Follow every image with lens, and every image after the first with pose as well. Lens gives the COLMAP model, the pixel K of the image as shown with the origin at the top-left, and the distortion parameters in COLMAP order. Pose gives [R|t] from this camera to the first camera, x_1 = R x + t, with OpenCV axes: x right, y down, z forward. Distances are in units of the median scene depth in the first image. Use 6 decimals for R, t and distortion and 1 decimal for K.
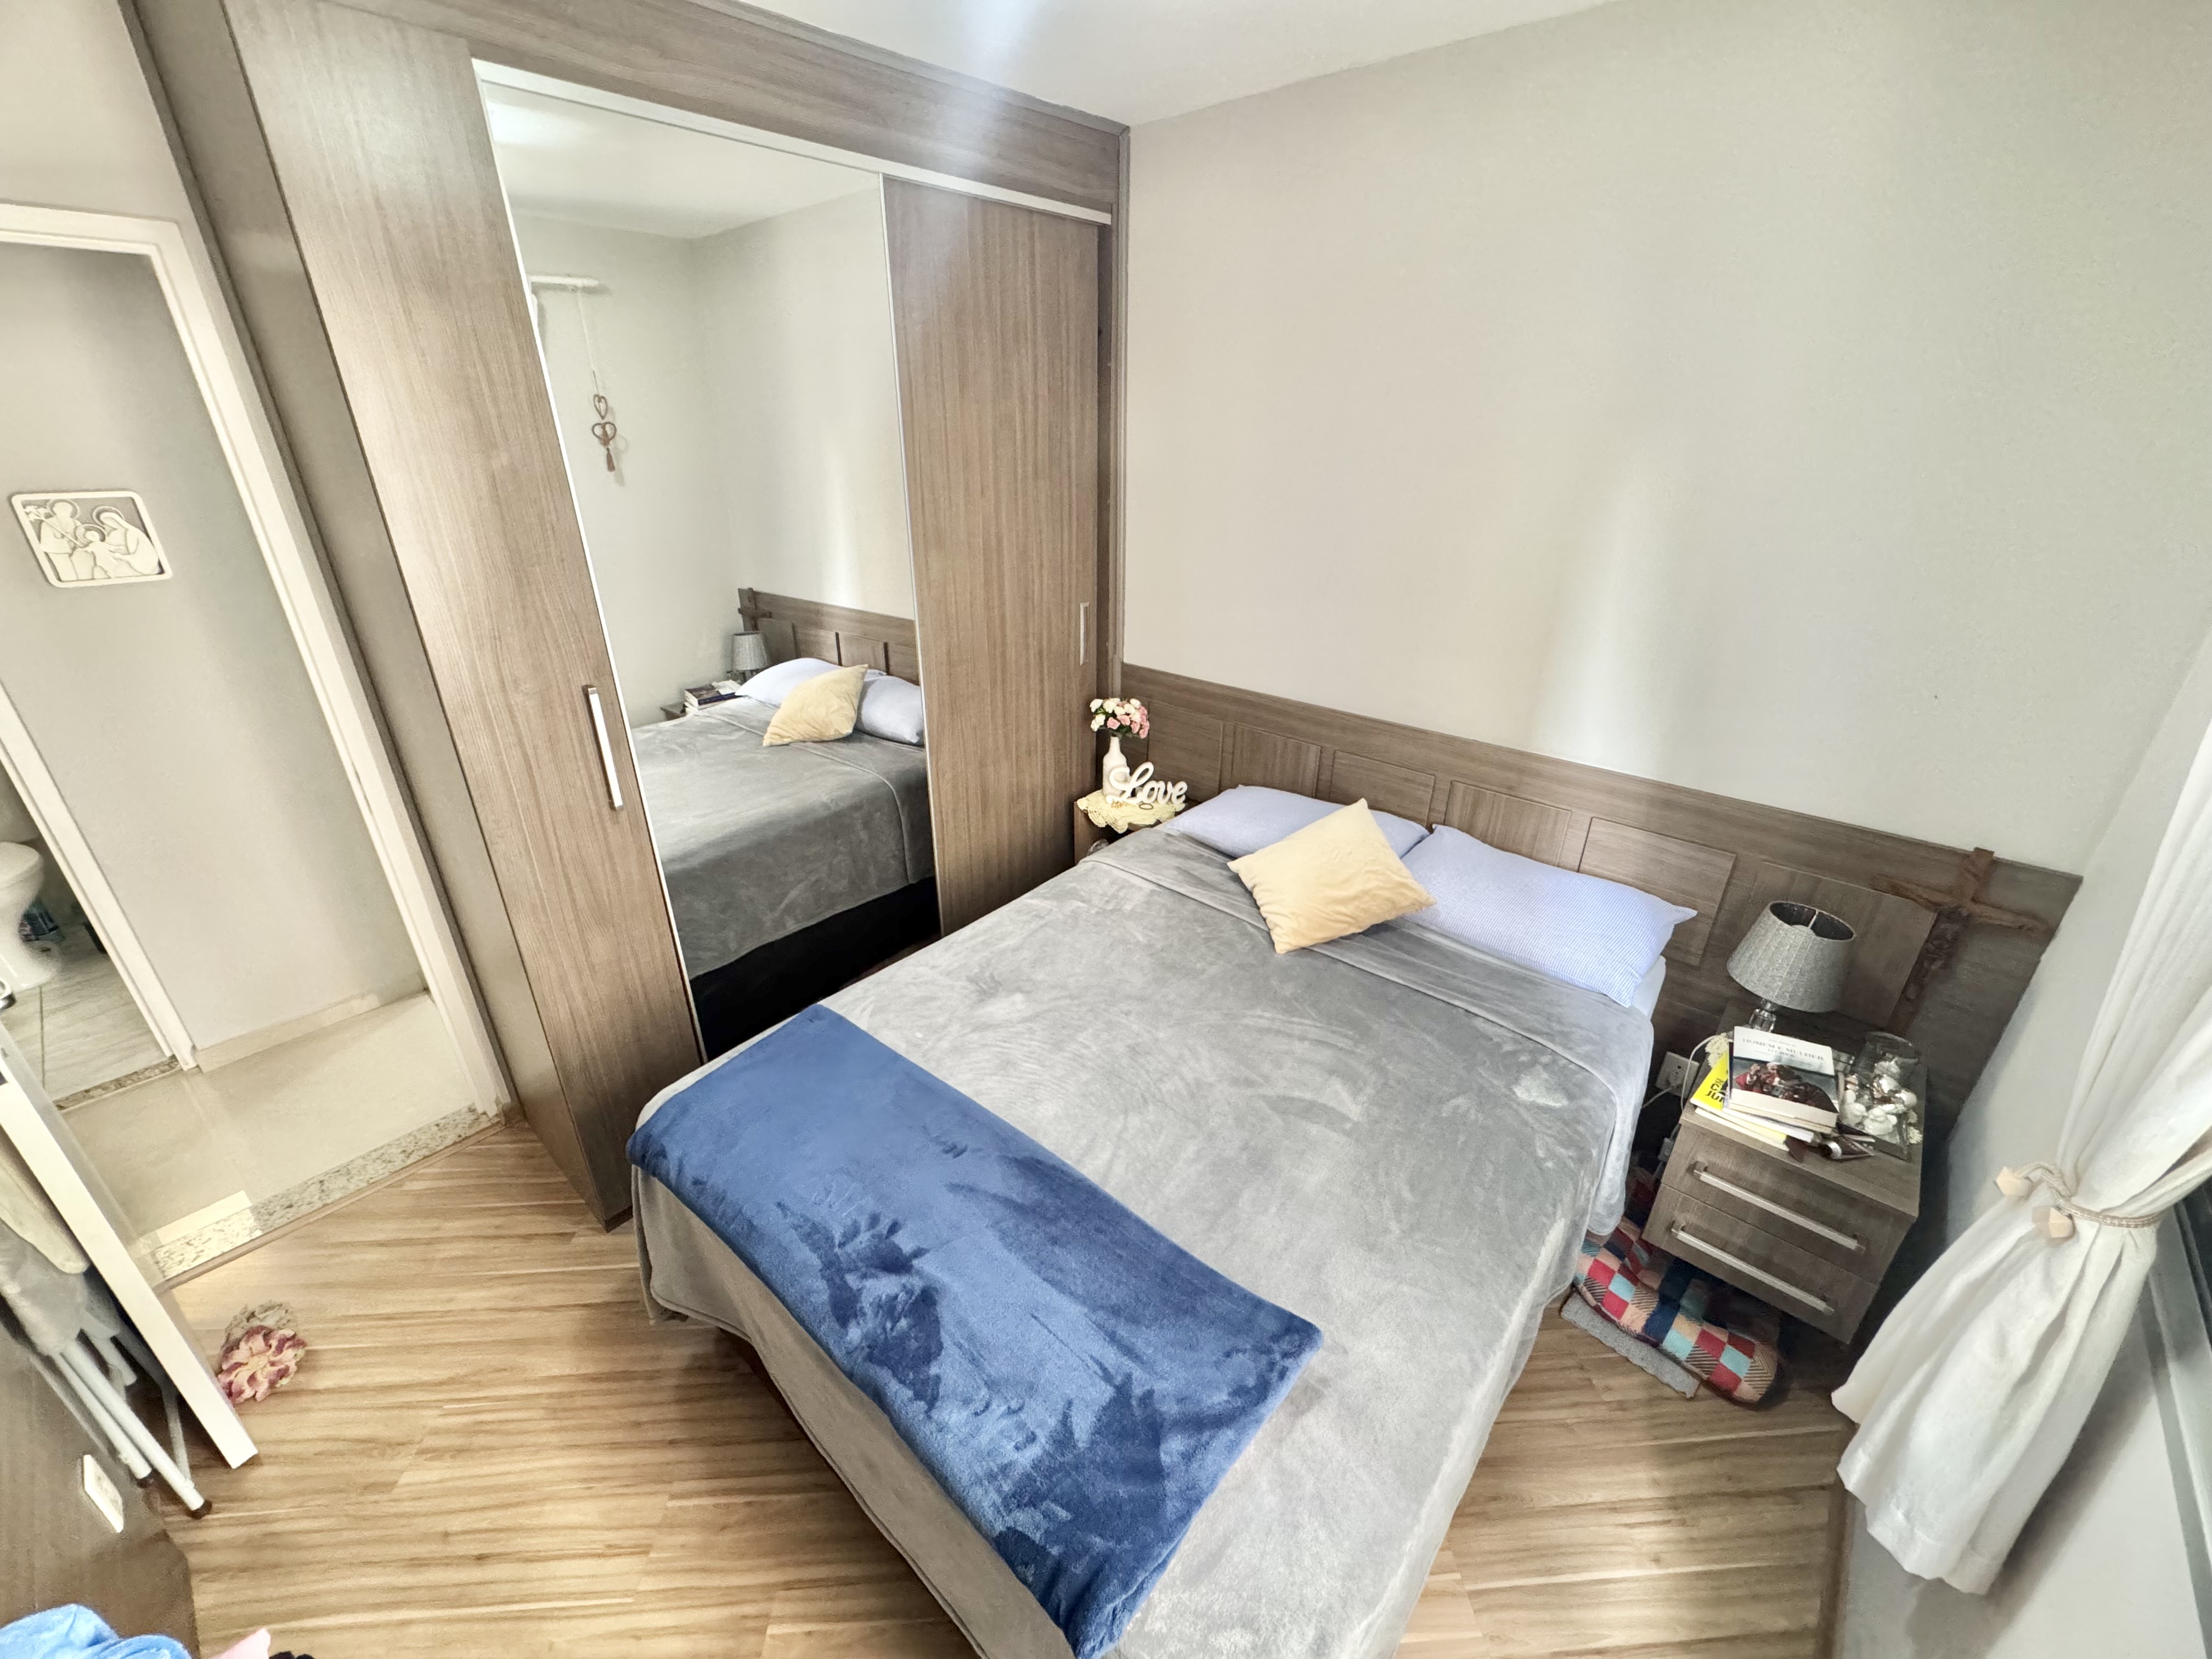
lens RADIAL K [[879.5, 0, 1103.6], [0, 879.5, 824.7], [0, 0, 1]] dist [-0.004252, 0.000948]
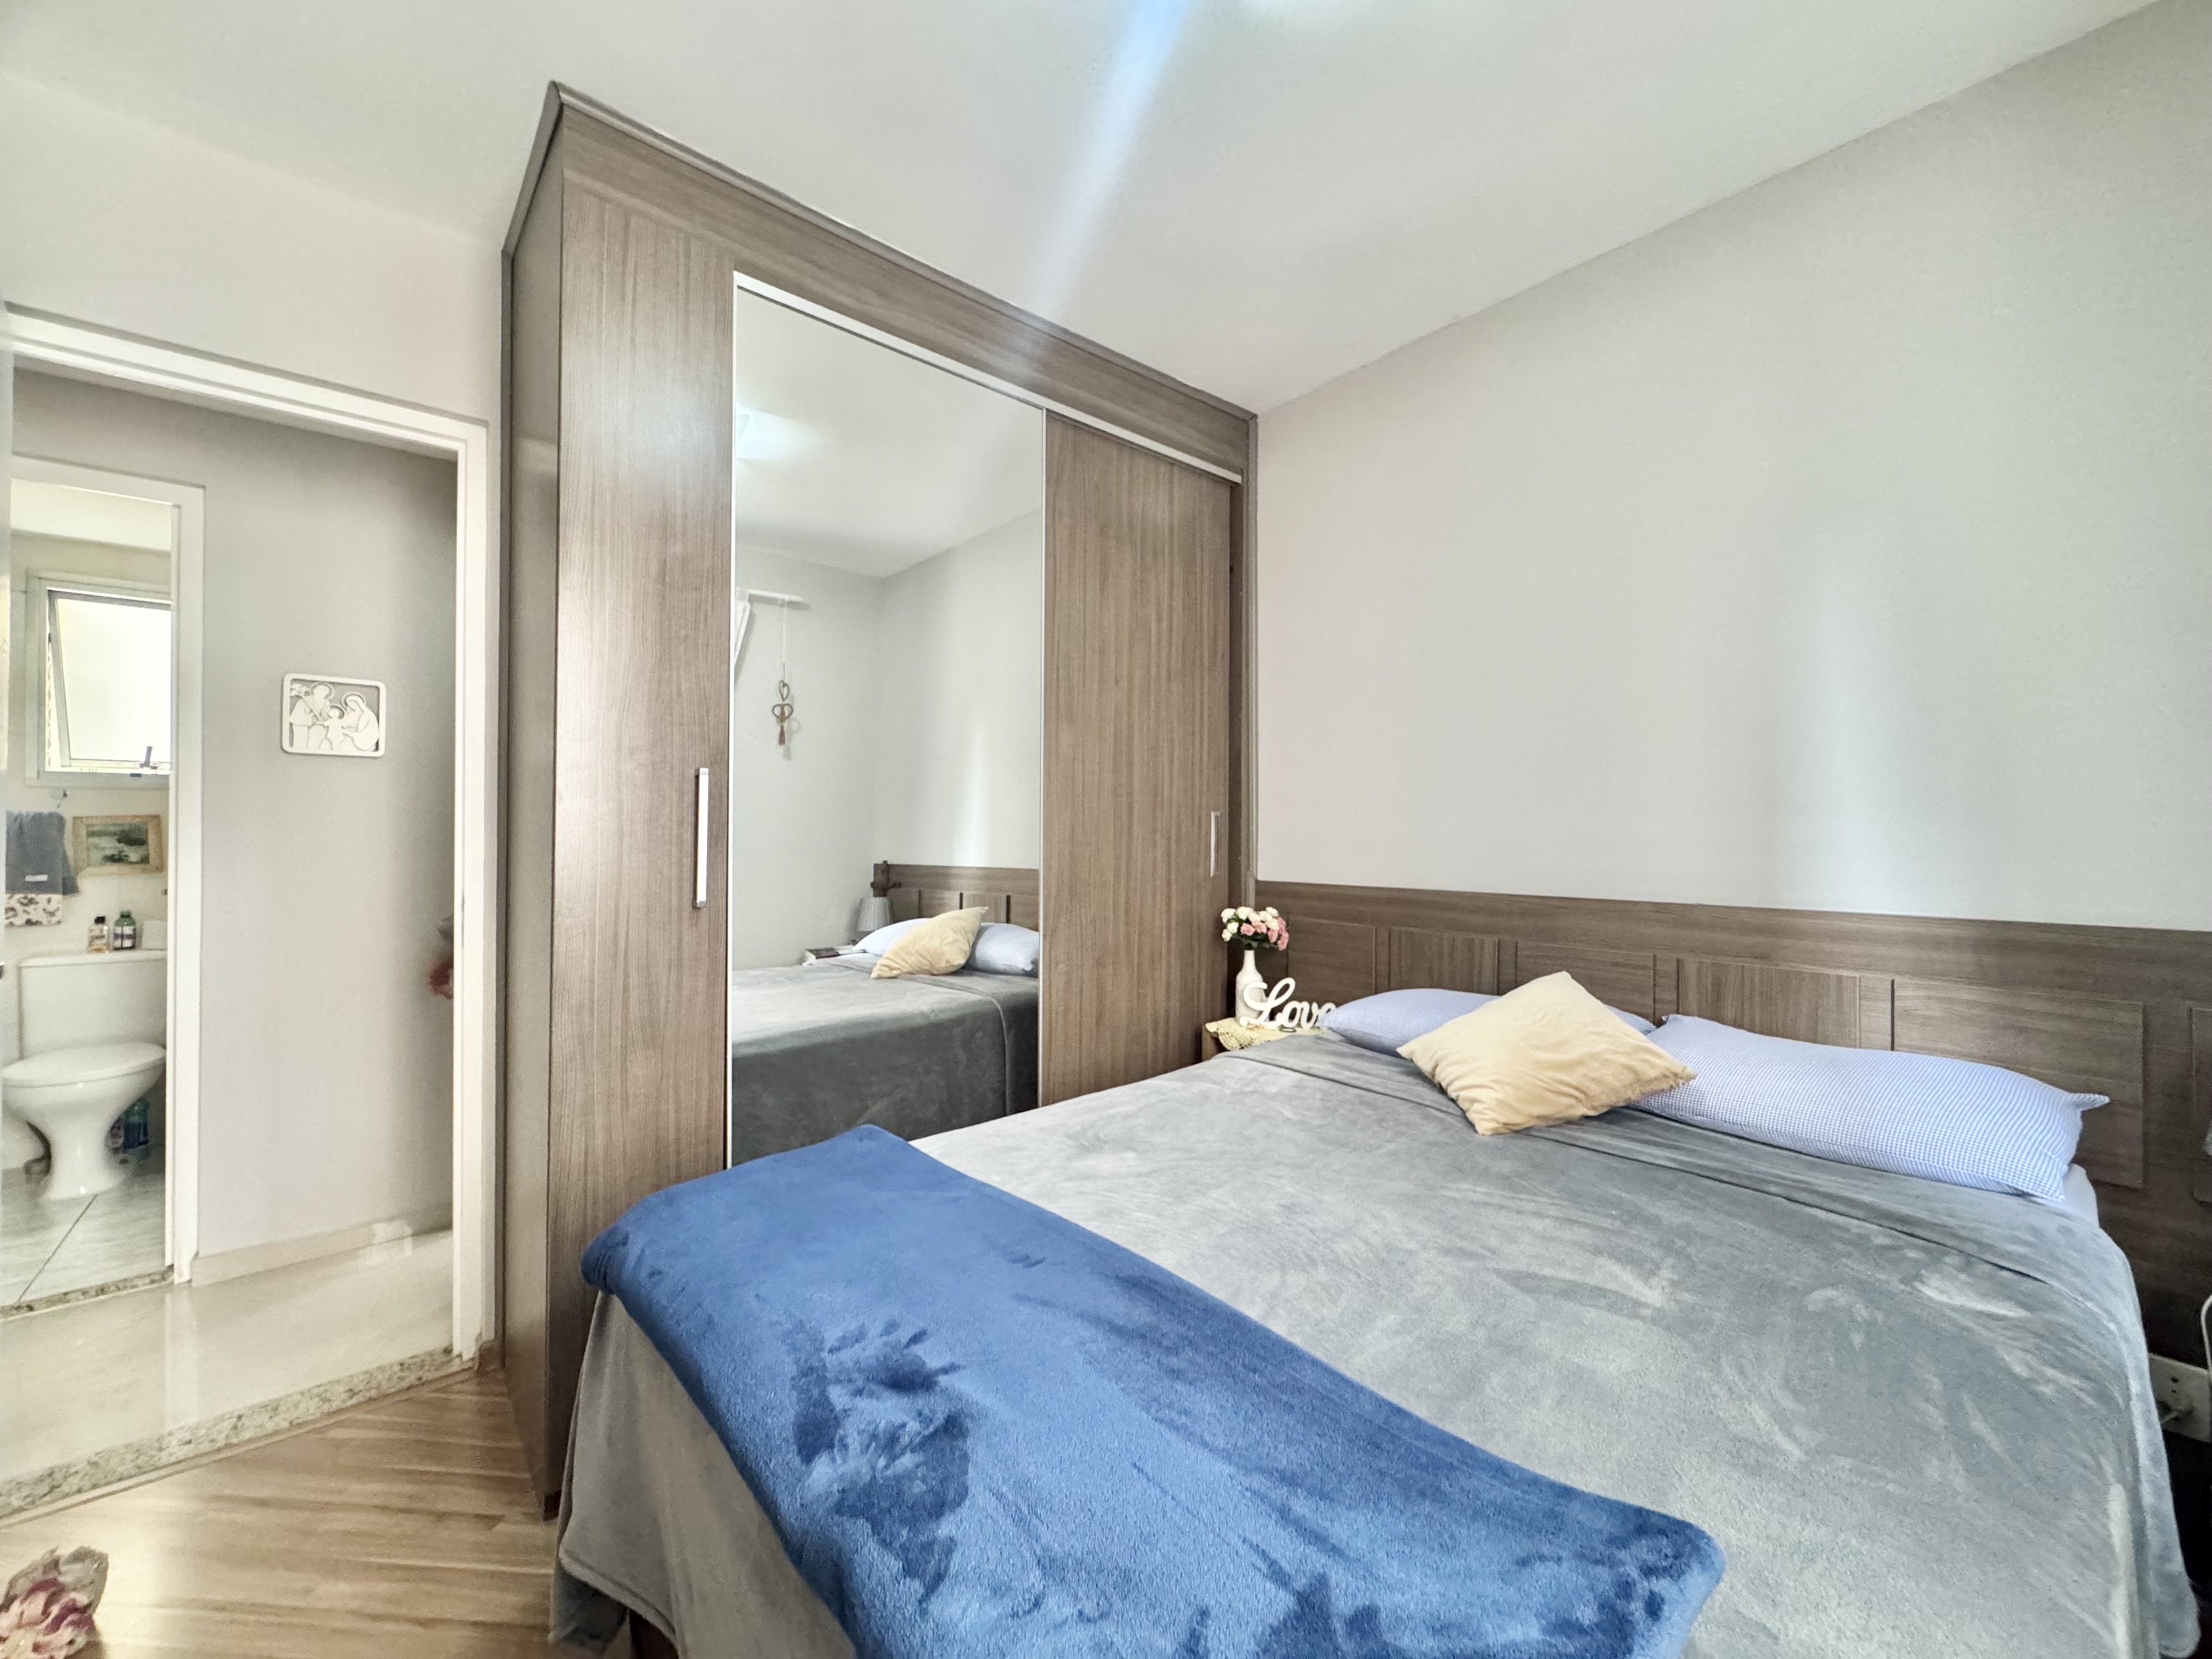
lens RADIAL K [[879.5, 0, 1103.6], [0, 879.5, 824.7], [0, 0, 1]] dist [-0.004252, 0.000948]
pose [[0.990220, -0.001433, -0.139506, -0.011768], [-0.058025, 0.905128, -0.421162, 0.224318], [0.126874, 0.425138, 0.896193, 0.174688]]
